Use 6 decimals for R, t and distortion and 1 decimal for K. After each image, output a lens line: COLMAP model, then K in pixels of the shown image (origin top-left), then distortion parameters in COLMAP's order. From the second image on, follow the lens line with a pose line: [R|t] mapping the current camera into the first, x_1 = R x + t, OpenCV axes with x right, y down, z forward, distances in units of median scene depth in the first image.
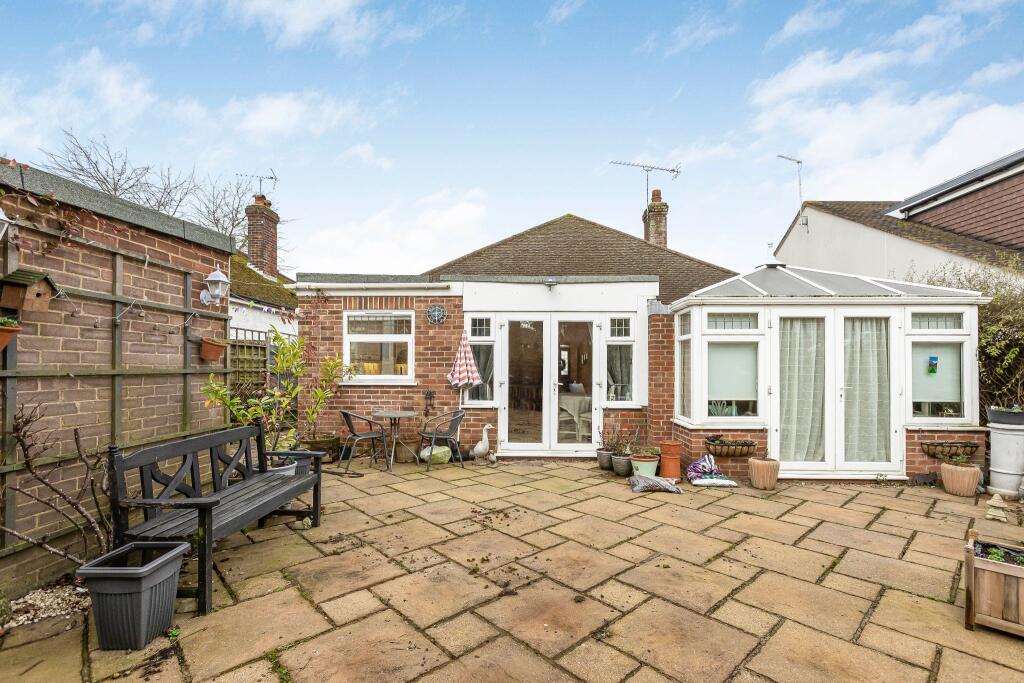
lens RADIAL K [[466.5, 0, 515.0], [0, 466.5, 364.6], [0, 0, 1]] dist [-0.000186, 0.000057]
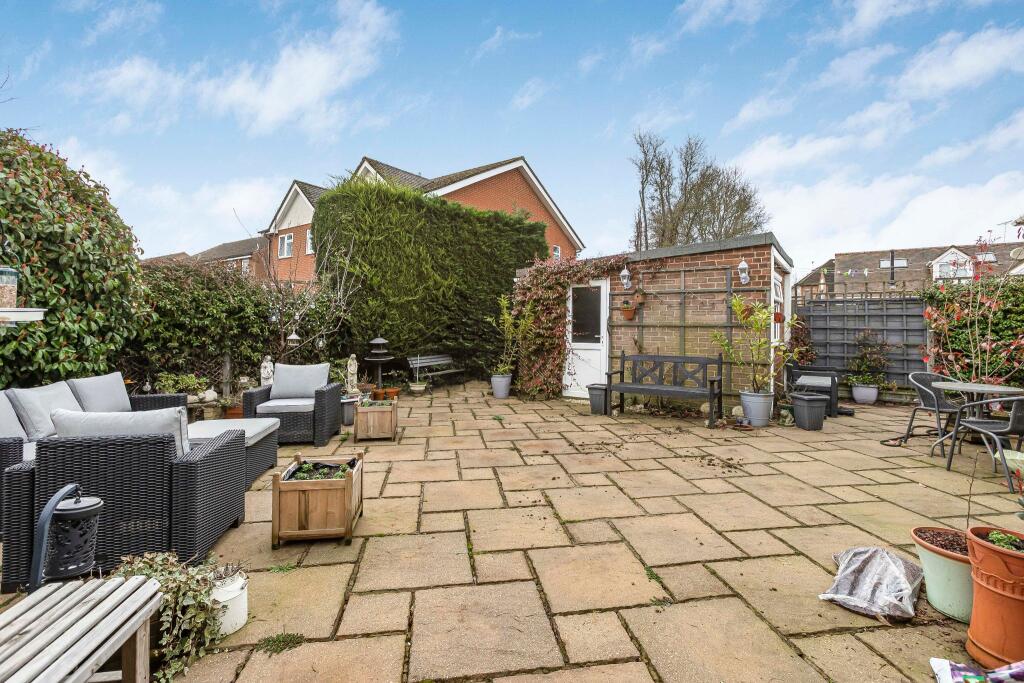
lens RADIAL K [[456.3, 0, 524.5], [0, 456.3, 330.3], [0, 0, 1]] dist [-0.034180, 0.026730]
pose [[-0.548918, -0.006012, -0.835855, 1.128753], [-0.008757, 0.999961, -0.001441, 0.043308], [0.835830, 0.006529, -0.548949, 1.319137]]
